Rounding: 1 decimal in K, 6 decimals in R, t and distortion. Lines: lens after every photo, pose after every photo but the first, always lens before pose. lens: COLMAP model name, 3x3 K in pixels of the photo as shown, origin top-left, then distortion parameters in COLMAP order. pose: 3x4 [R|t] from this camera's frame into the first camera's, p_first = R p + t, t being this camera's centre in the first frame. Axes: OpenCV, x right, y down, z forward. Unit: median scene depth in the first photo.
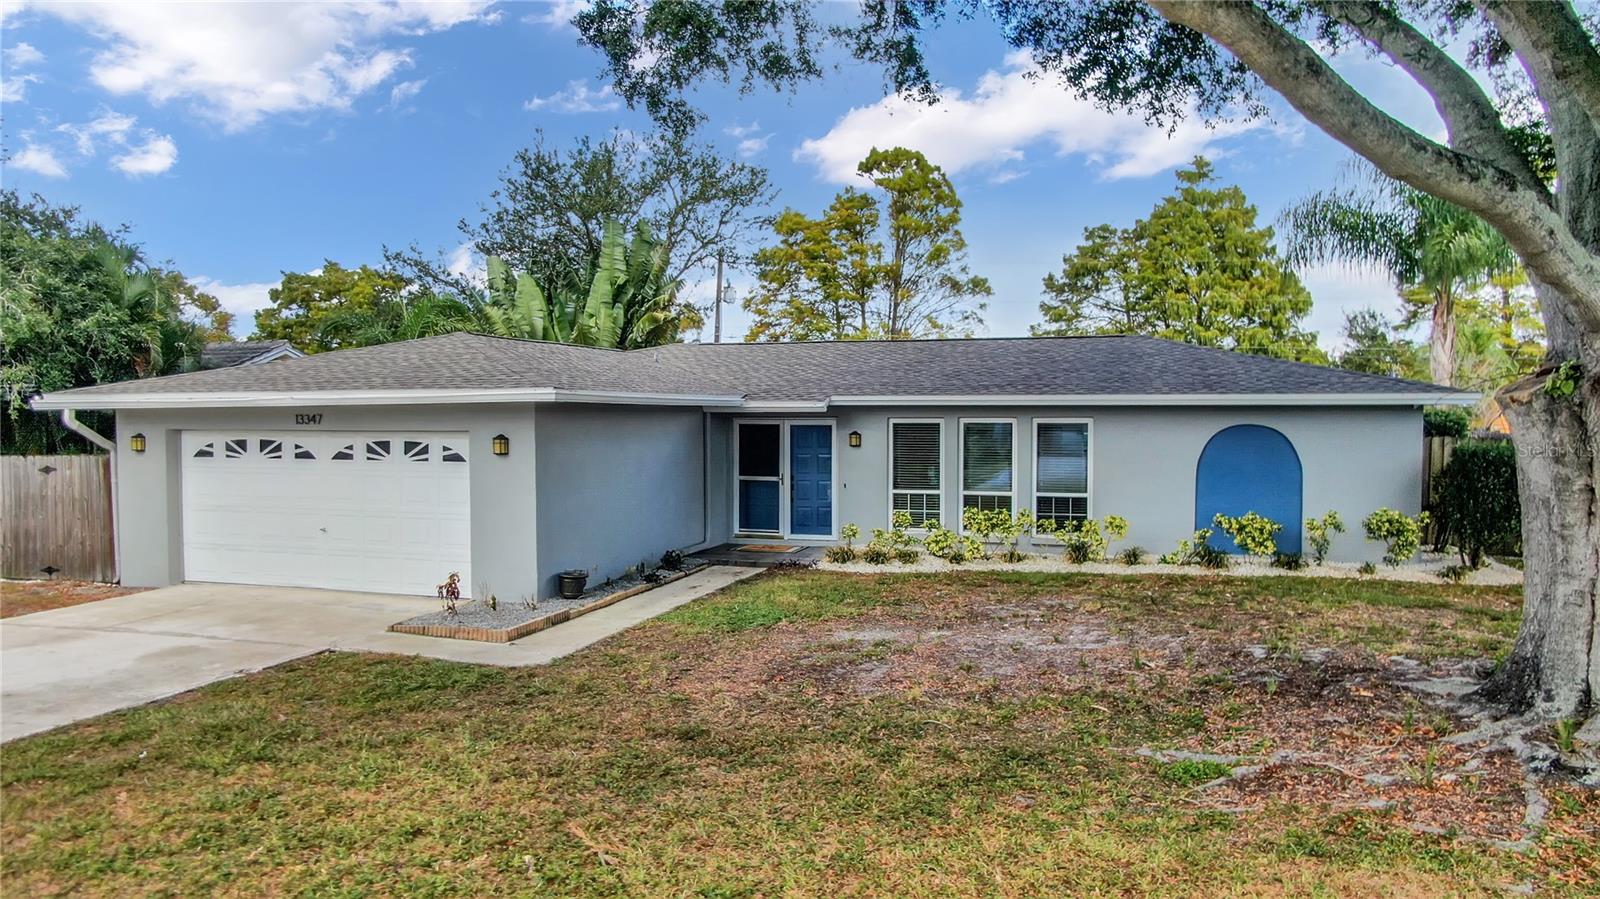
lens RADIAL K [[1153.4, 0, 793.9], [0, 1153.4, 455.4], [0, 0, 1]] dist [-0.019909, 0.011196]
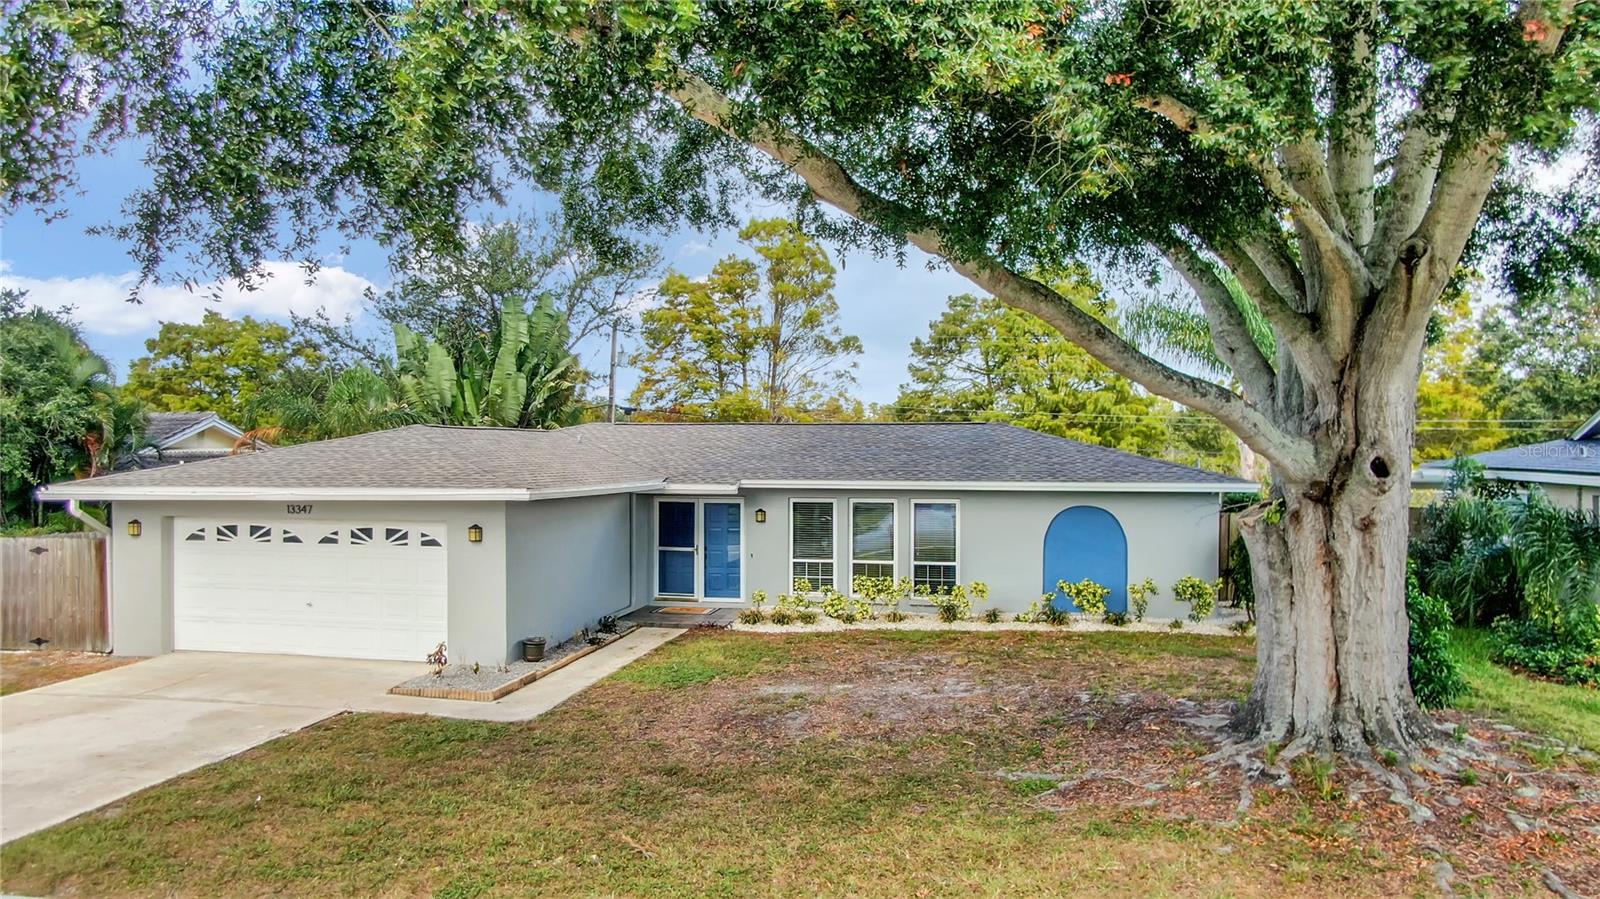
lens RADIAL K [[1153.4, 0, 793.9], [0, 1153.4, 455.4], [0, 0, 1]] dist [-0.019909, 0.011196]
pose [[0.993439, 0.001716, 0.114353, -0.057714], [0.001921, 0.999496, -0.031691, -0.046748], [-0.114350, 0.031703, 0.992935, -0.203885]]
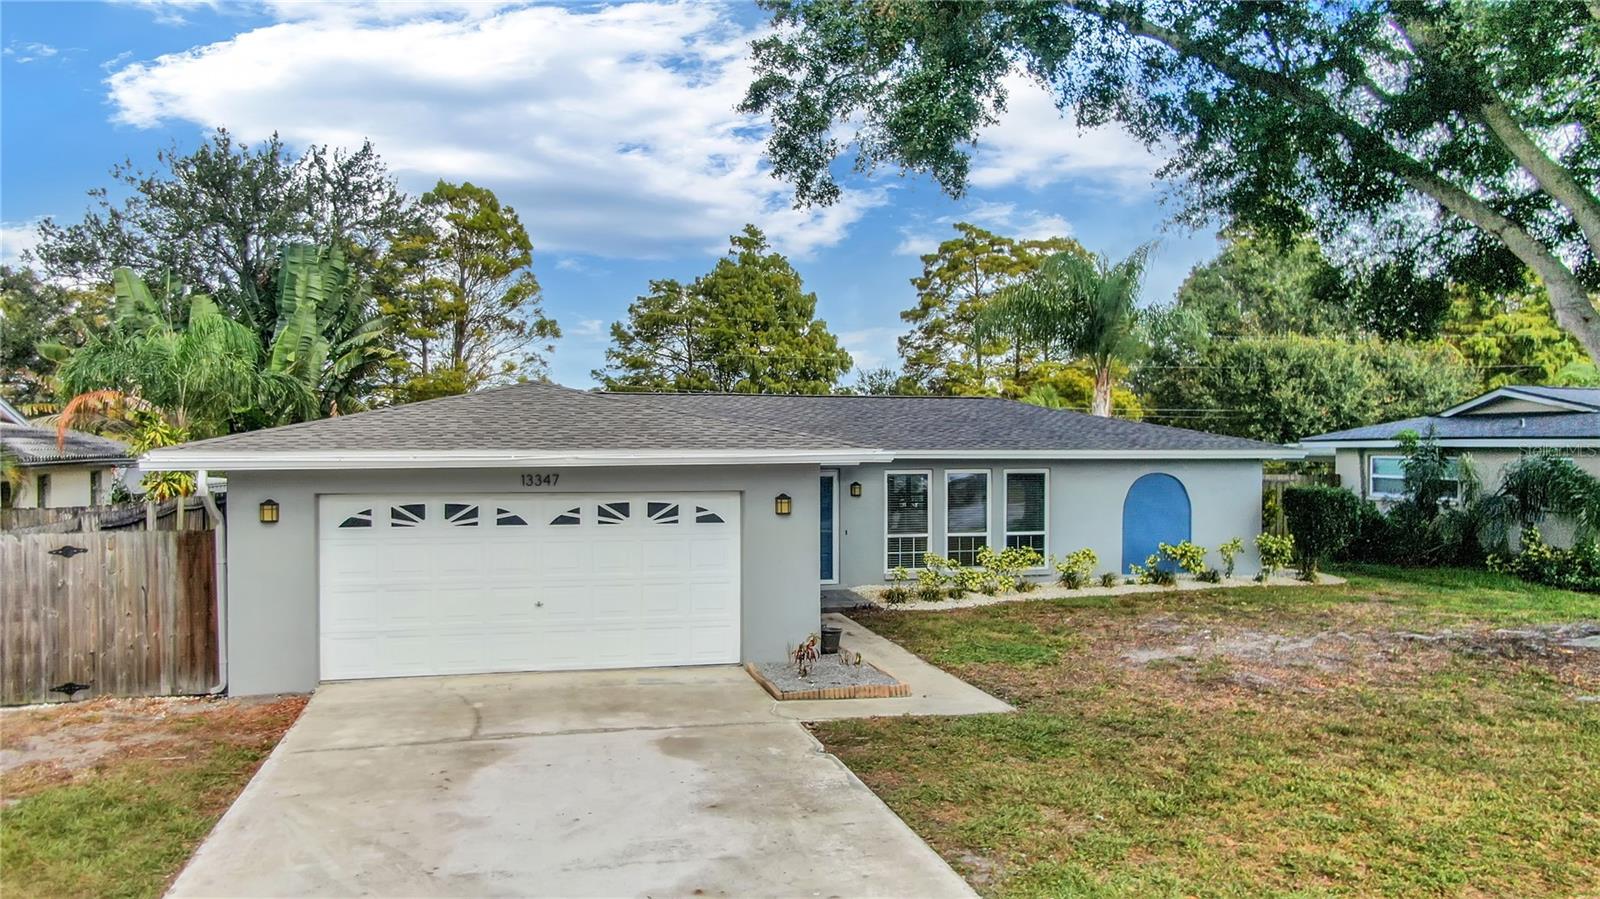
lens RADIAL K [[1153.4, 0, 793.9], [0, 1153.4, 455.4], [0, 0, 1]] dist [-0.019909, 0.011196]
pose [[0.842751, -0.001557, 0.538302, -0.715562], [0.018720, 0.999476, -0.026415, -0.022742], [-0.537978, 0.032338, 0.842338, 0.139398]]
